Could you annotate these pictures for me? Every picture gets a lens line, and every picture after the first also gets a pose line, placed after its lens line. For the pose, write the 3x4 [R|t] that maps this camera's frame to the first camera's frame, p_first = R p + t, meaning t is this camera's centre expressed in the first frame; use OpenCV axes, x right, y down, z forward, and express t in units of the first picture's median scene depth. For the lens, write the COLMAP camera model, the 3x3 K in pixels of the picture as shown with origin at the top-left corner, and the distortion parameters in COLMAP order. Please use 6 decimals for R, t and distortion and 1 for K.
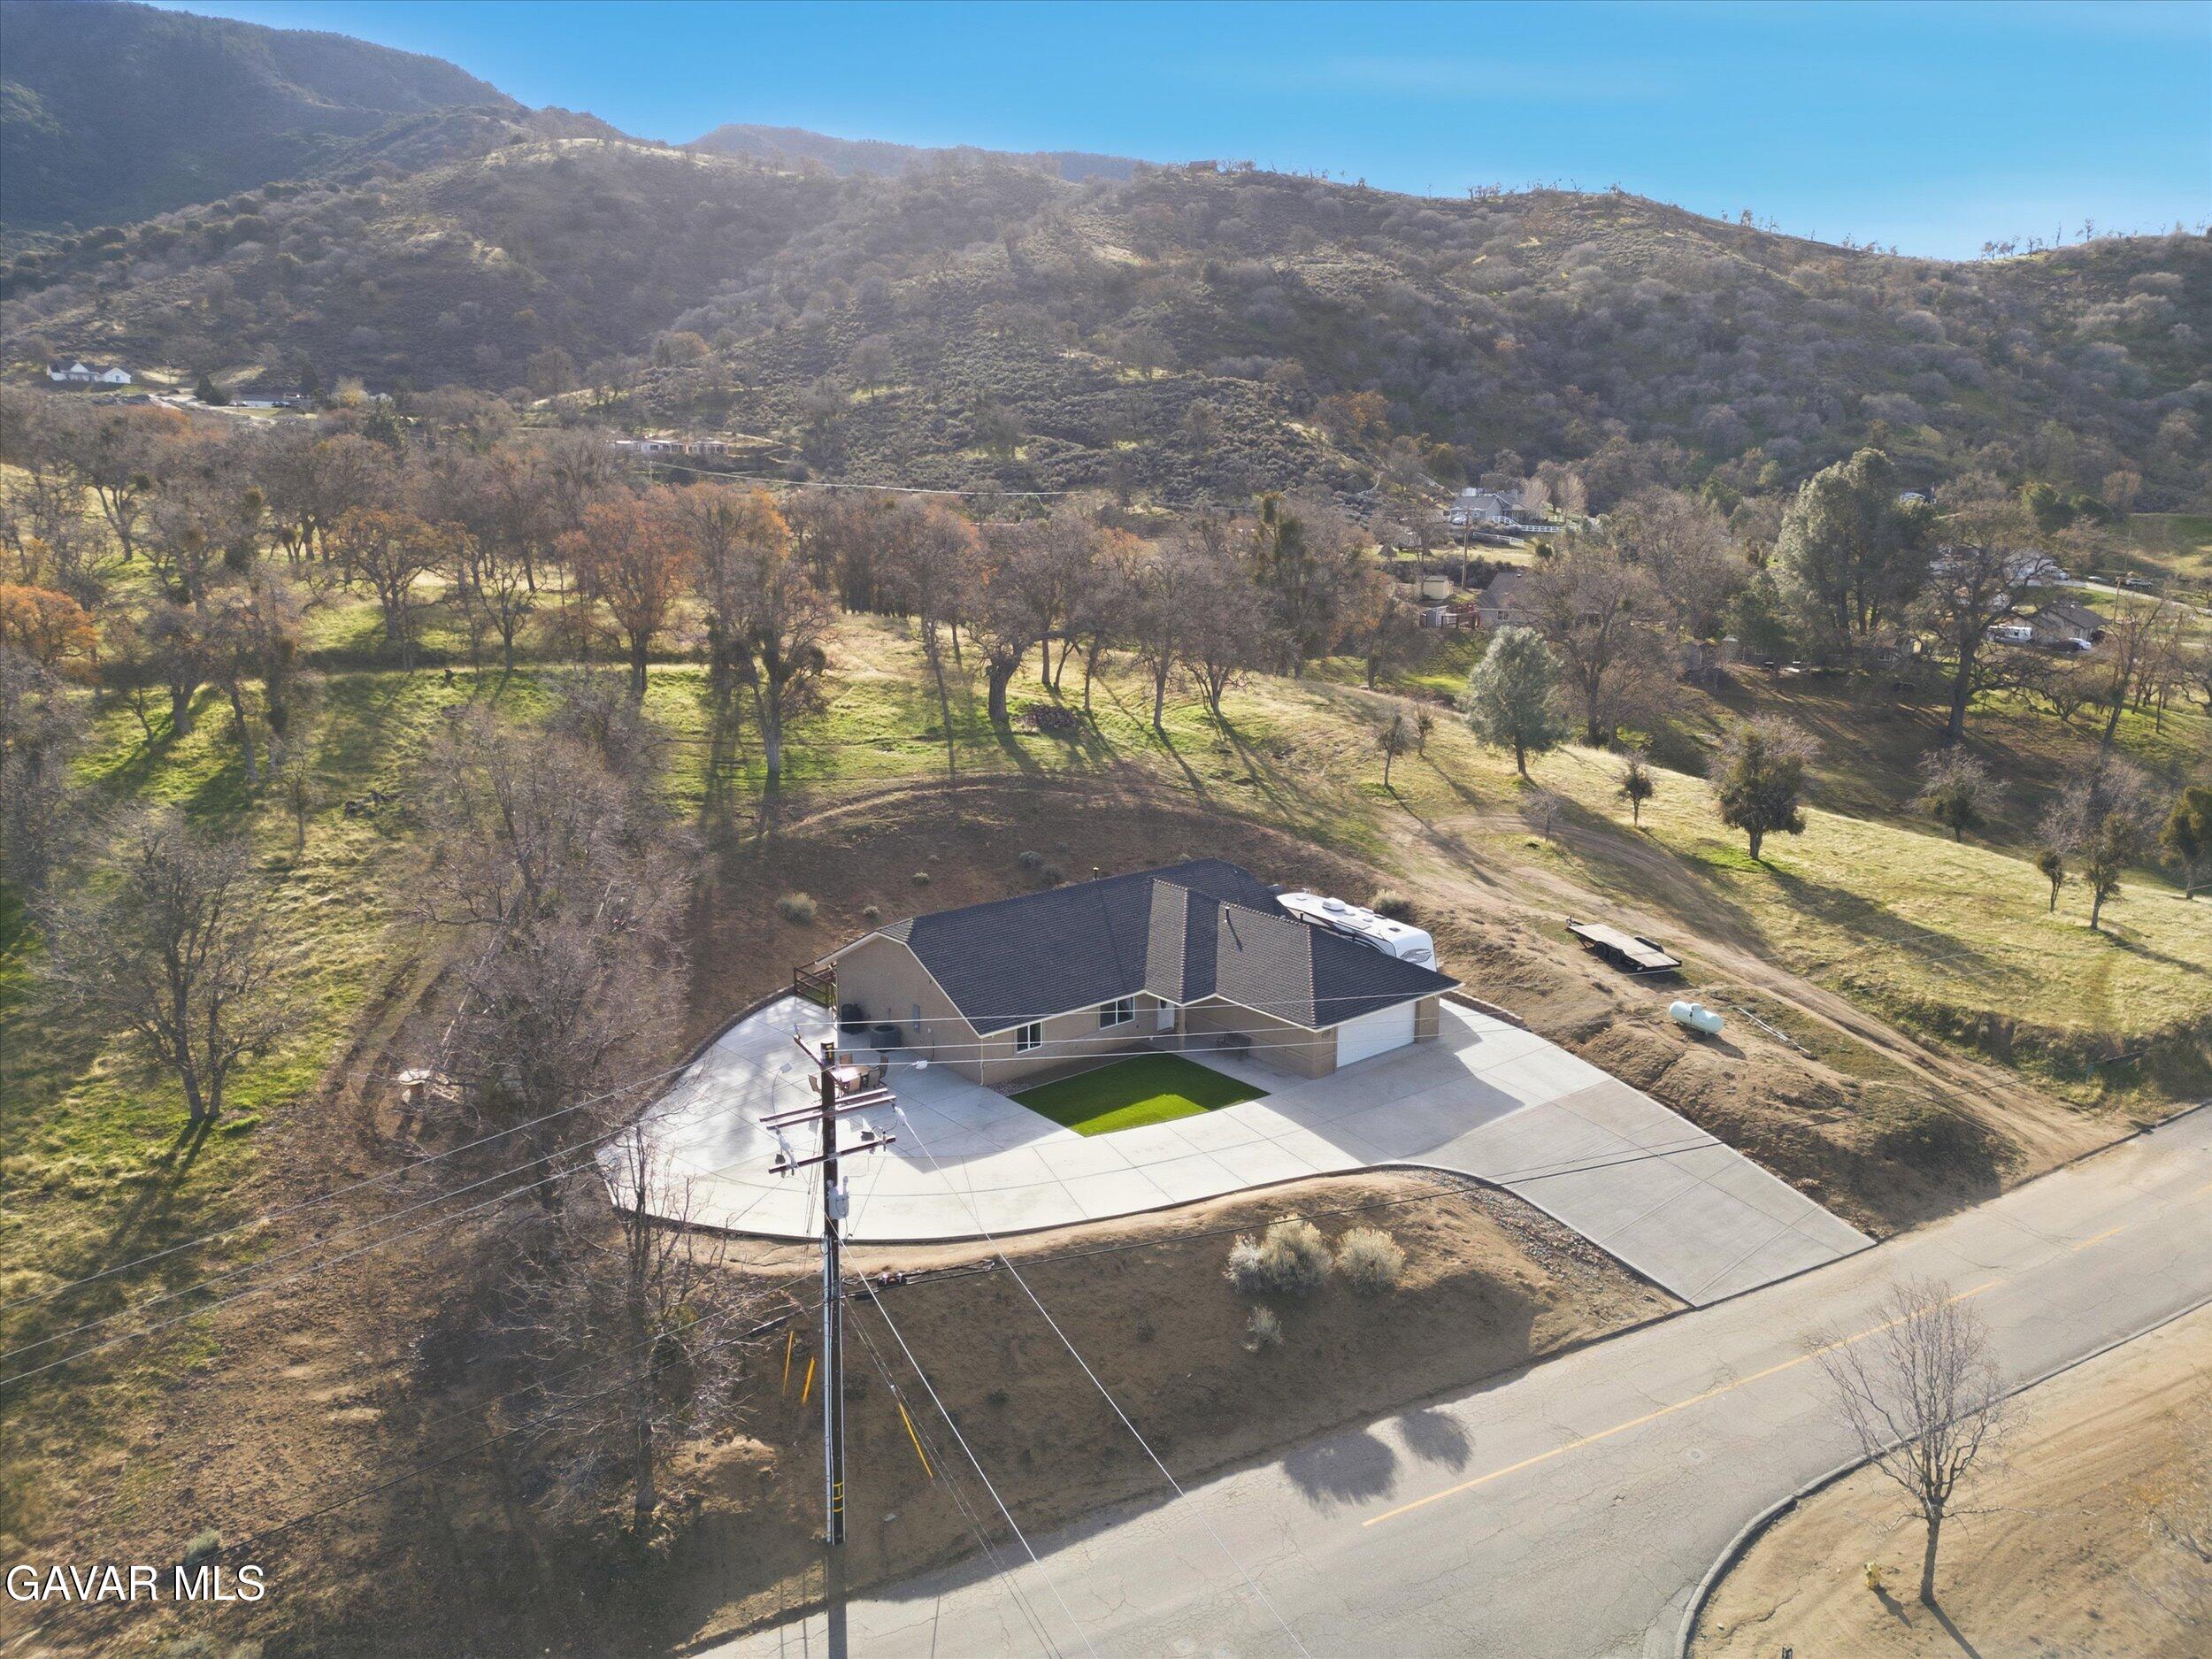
lens RADIAL K [[1547.5, 0, 1118.2], [0, 1547.5, 829.2], [0, 0, 1]] dist [0.068513, -0.058793]
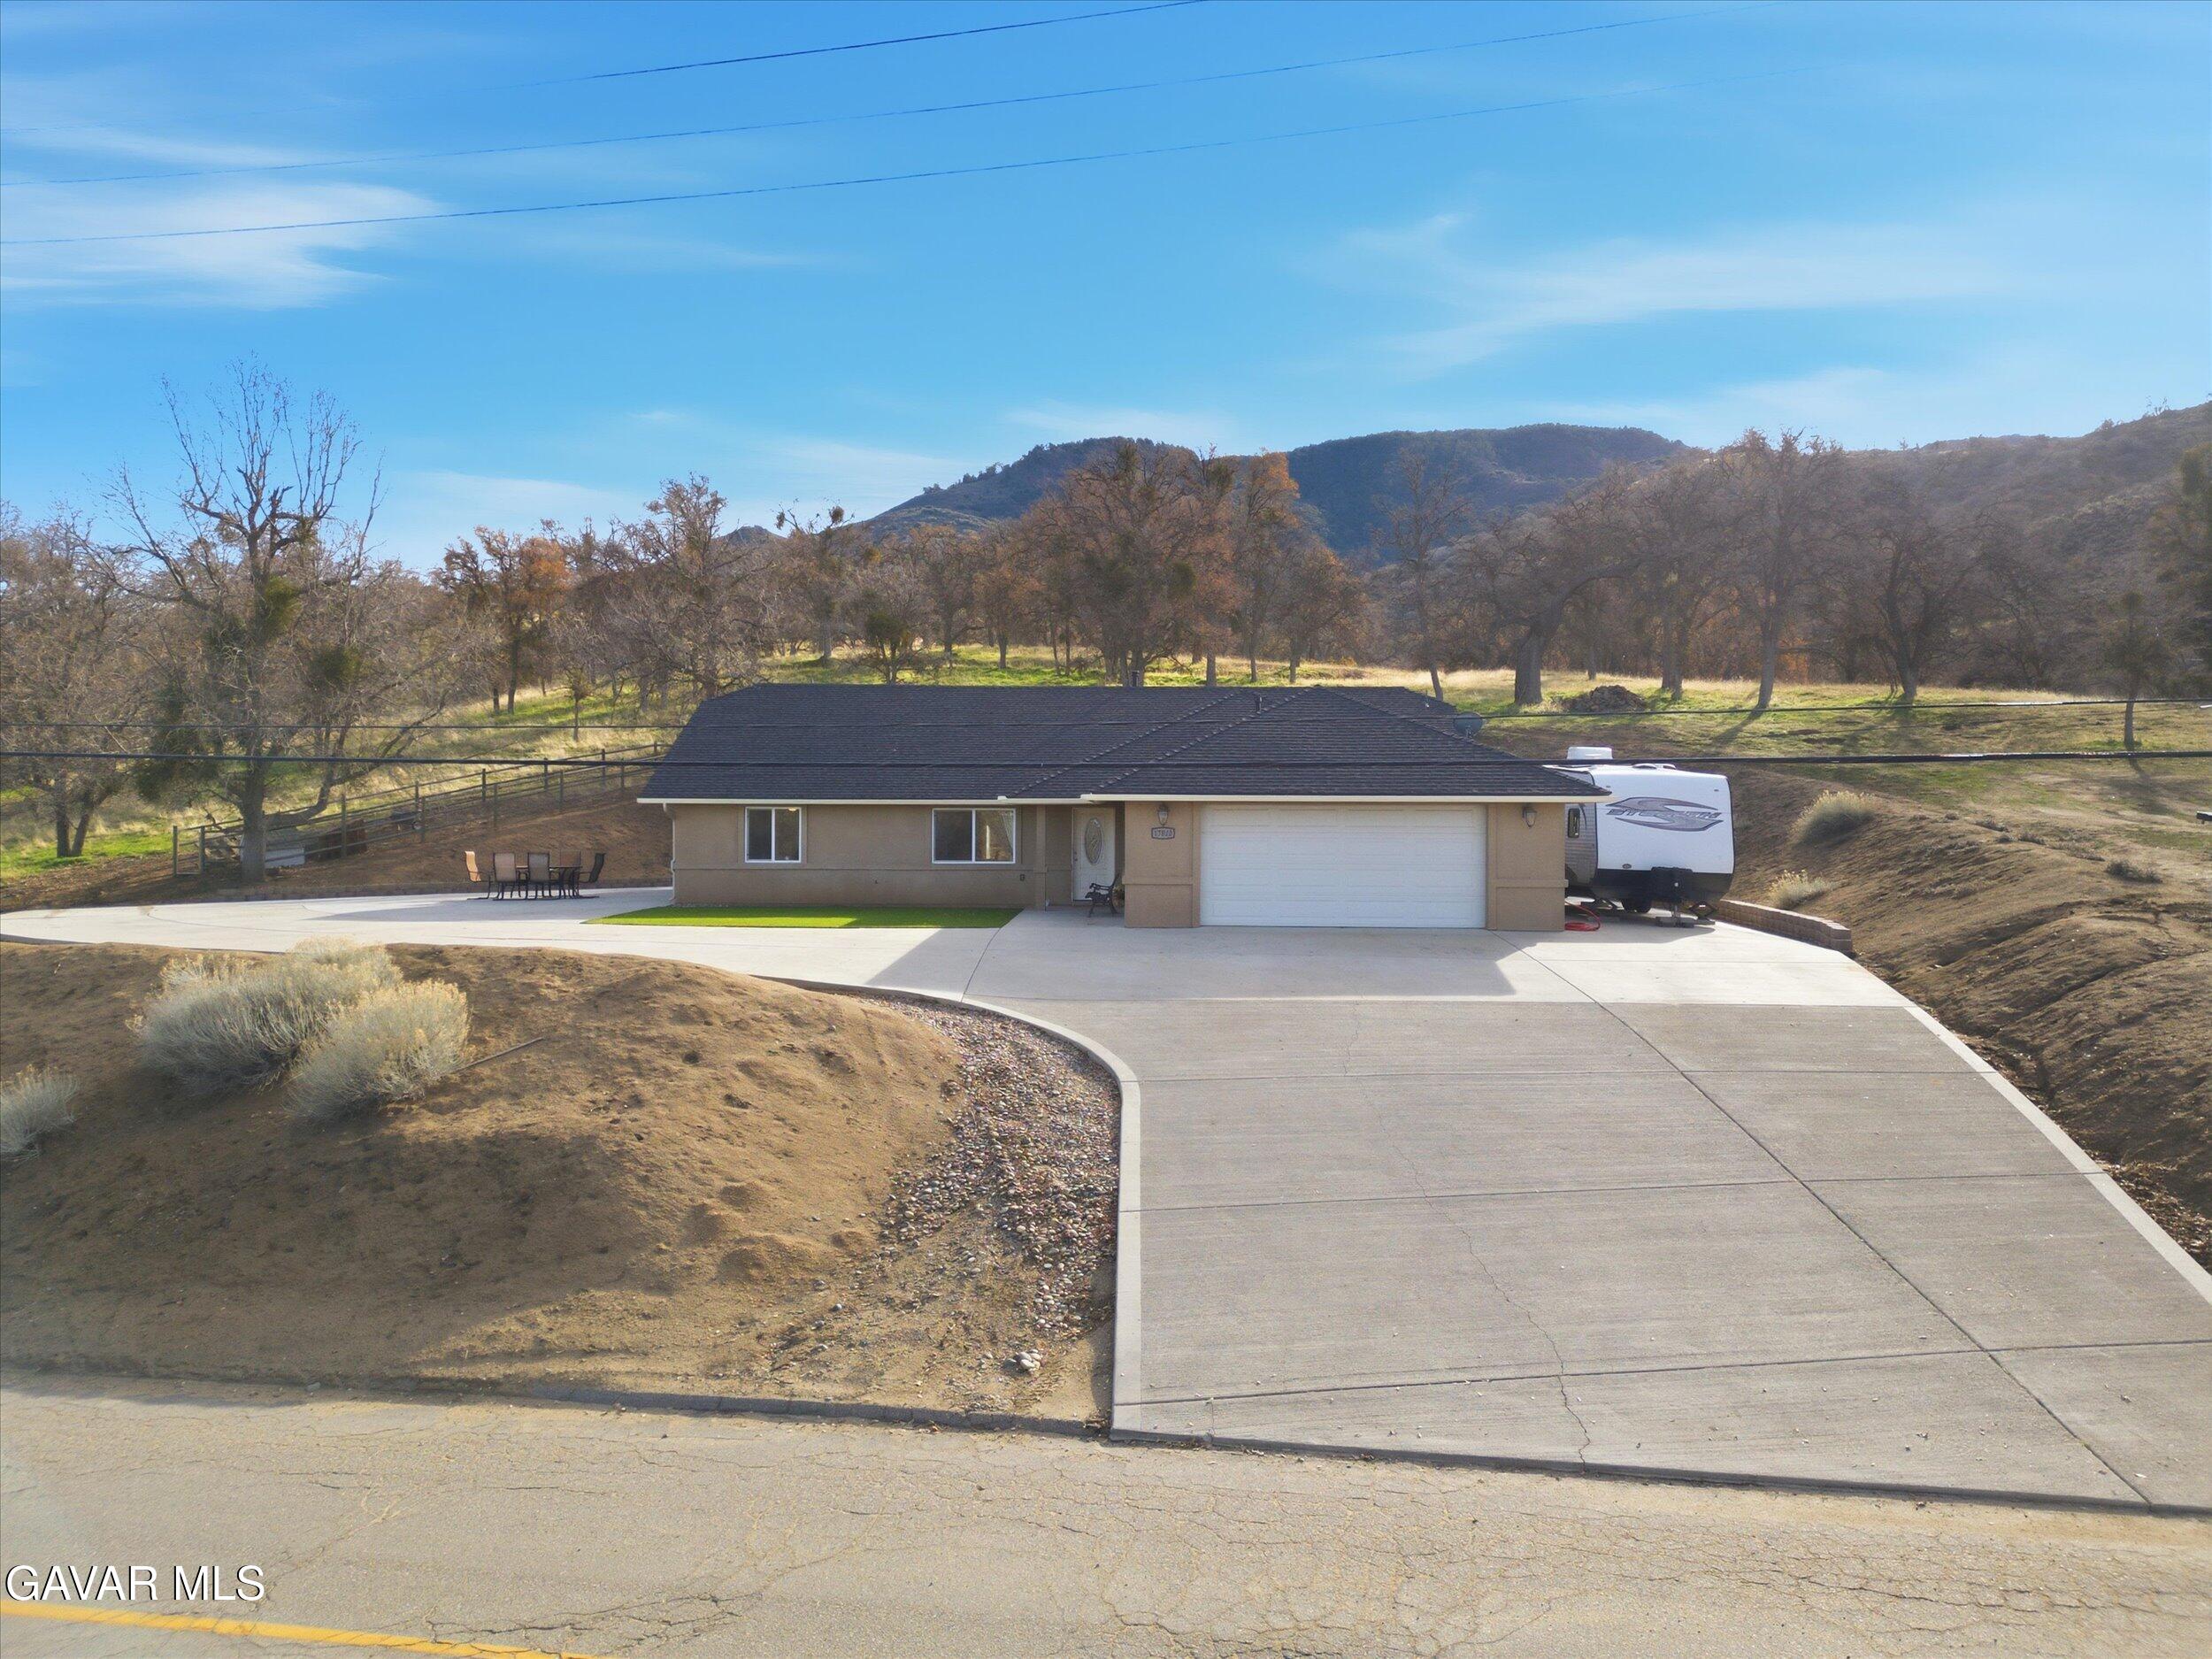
lens RADIAL K [[1547.5, 0, 1114.1], [0, 1547.5, 832.1], [0, 0, 1]] dist [0.068513, -0.058793]
pose [[0.753523, 0.004107, -0.657408, 0.060414], [-0.140727, 0.977809, -0.155193, 0.029388], [0.642182, 0.209456, 0.737380, 0.093609]]
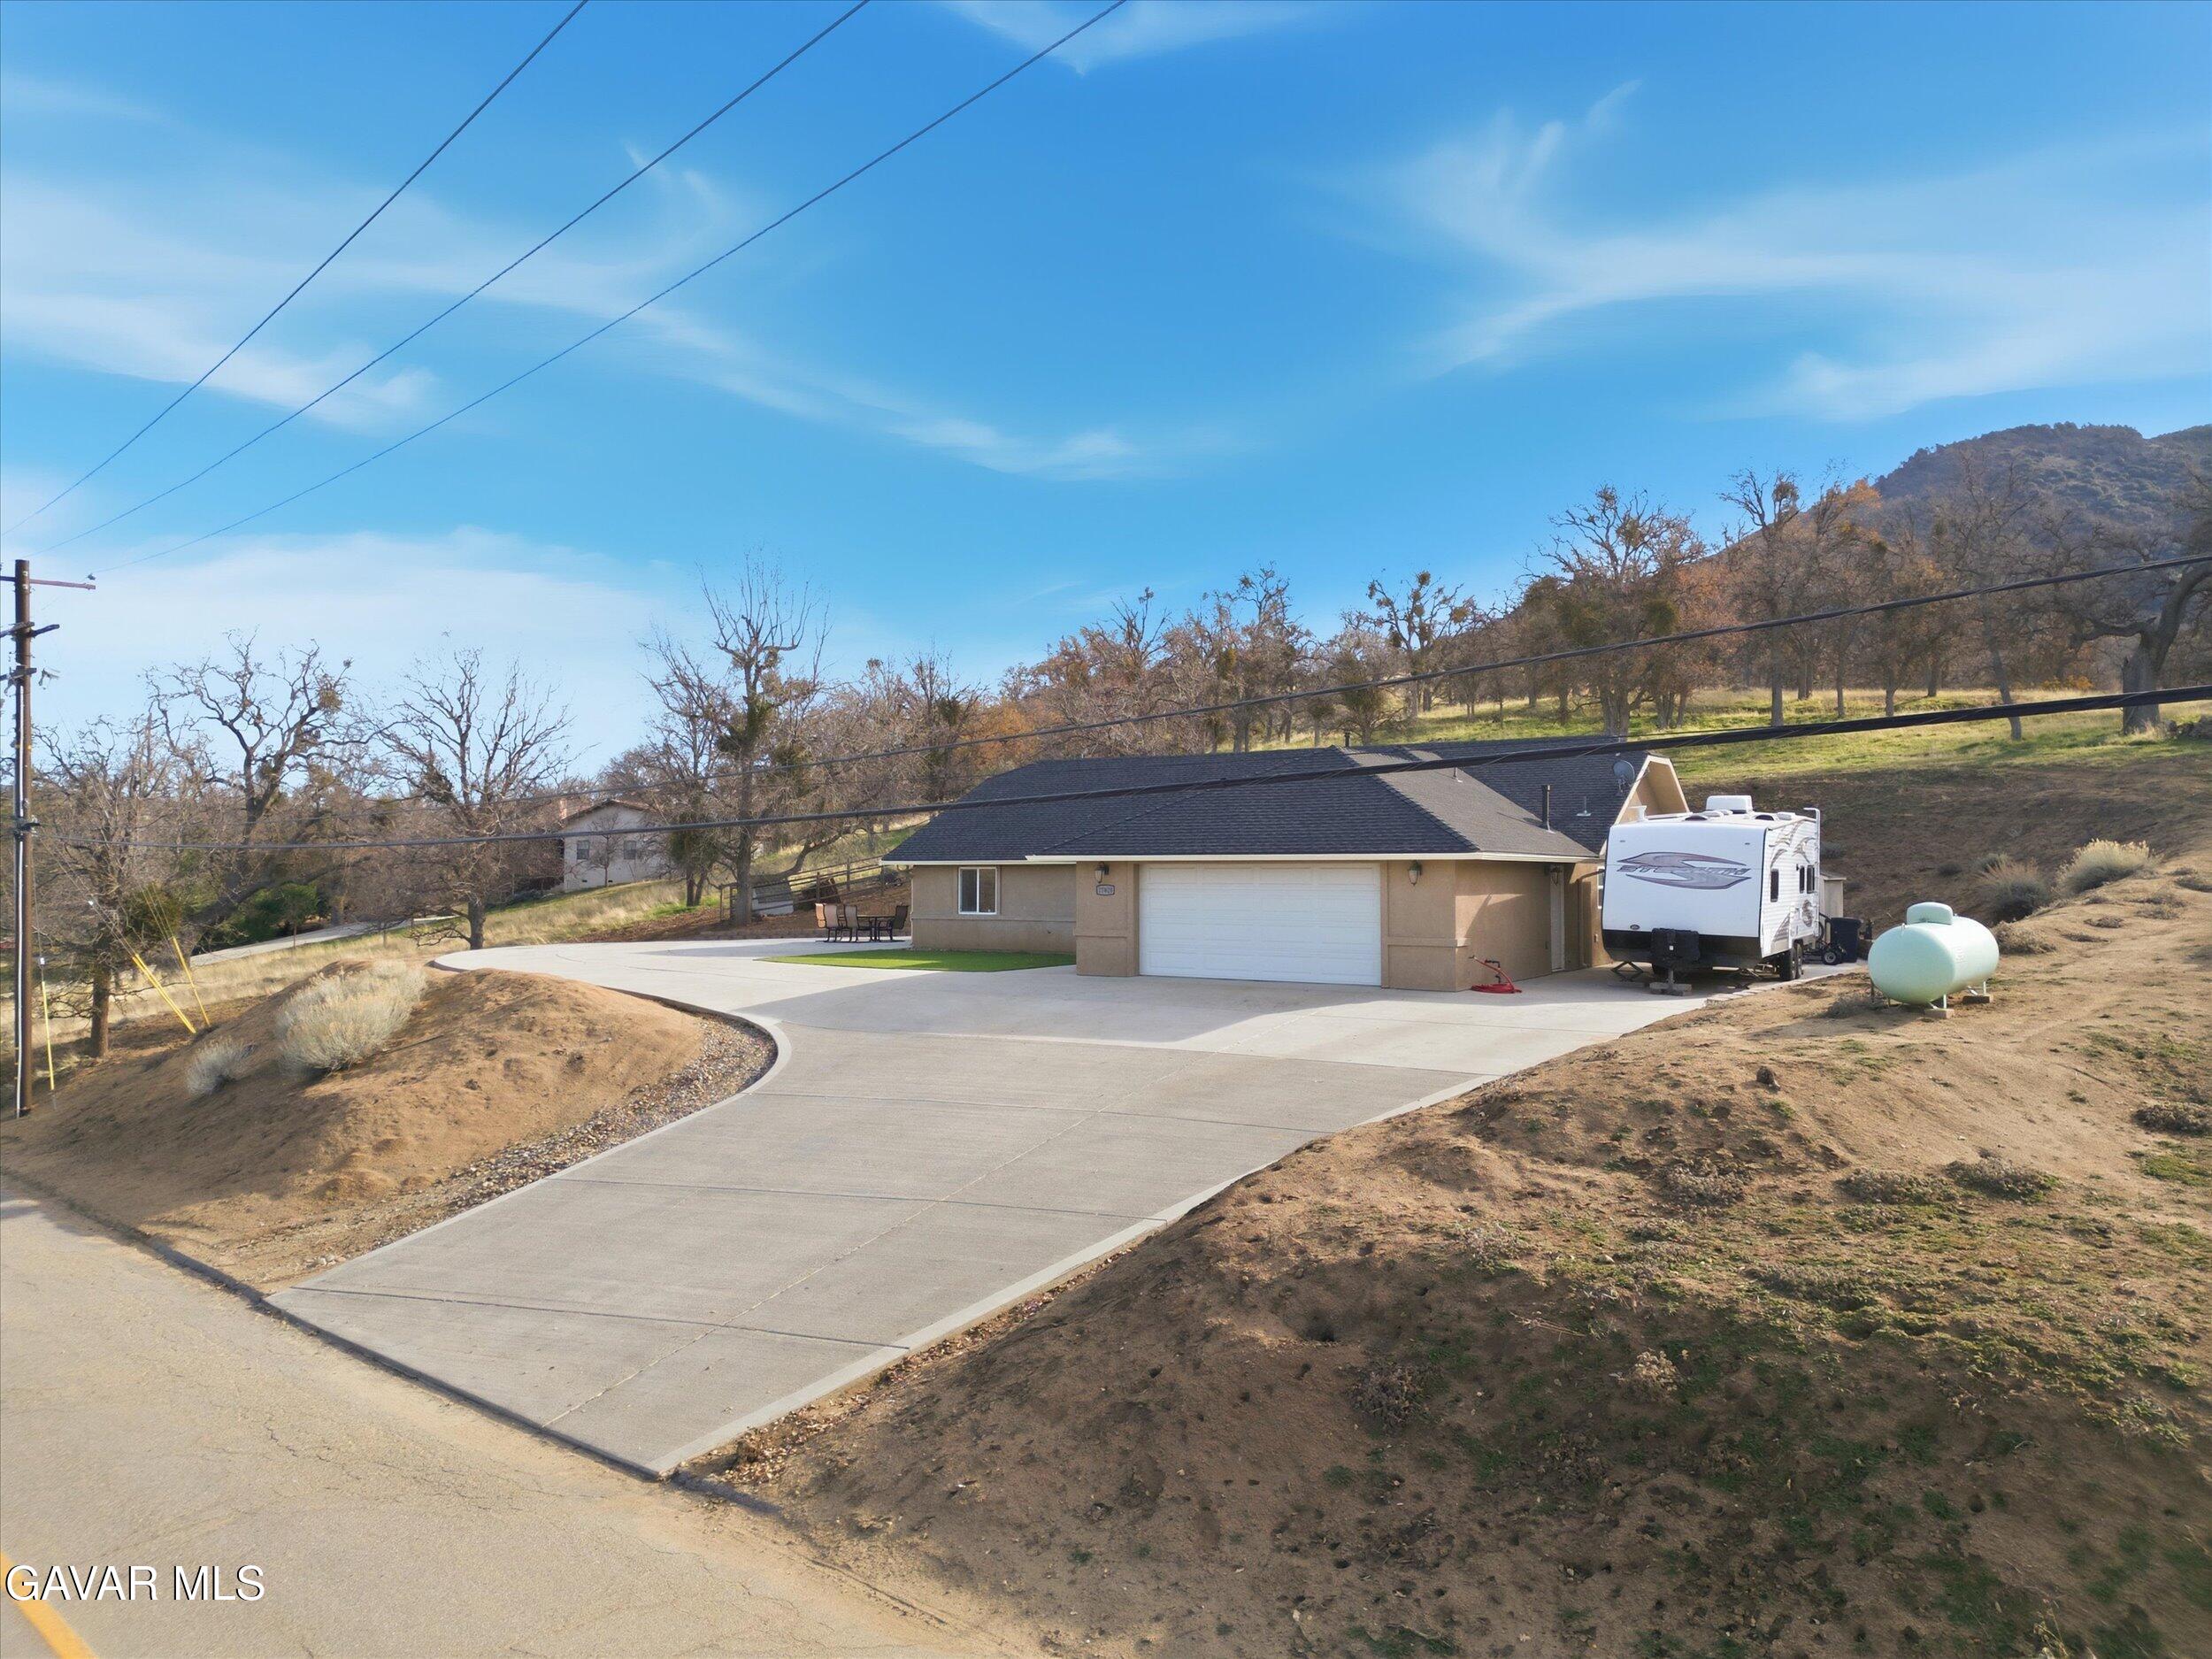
lens RADIAL K [[1547.5, 0, 1111.0], [0, 1547.5, 835.3], [0, 0, 1]] dist [0.068513, -0.058793]
pose [[0.311756, -0.027100, -0.949776, 0.087718], [-0.199404, 0.975467, -0.093286, 0.023175], [0.929003, 0.218472, 0.298704, 0.121191]]
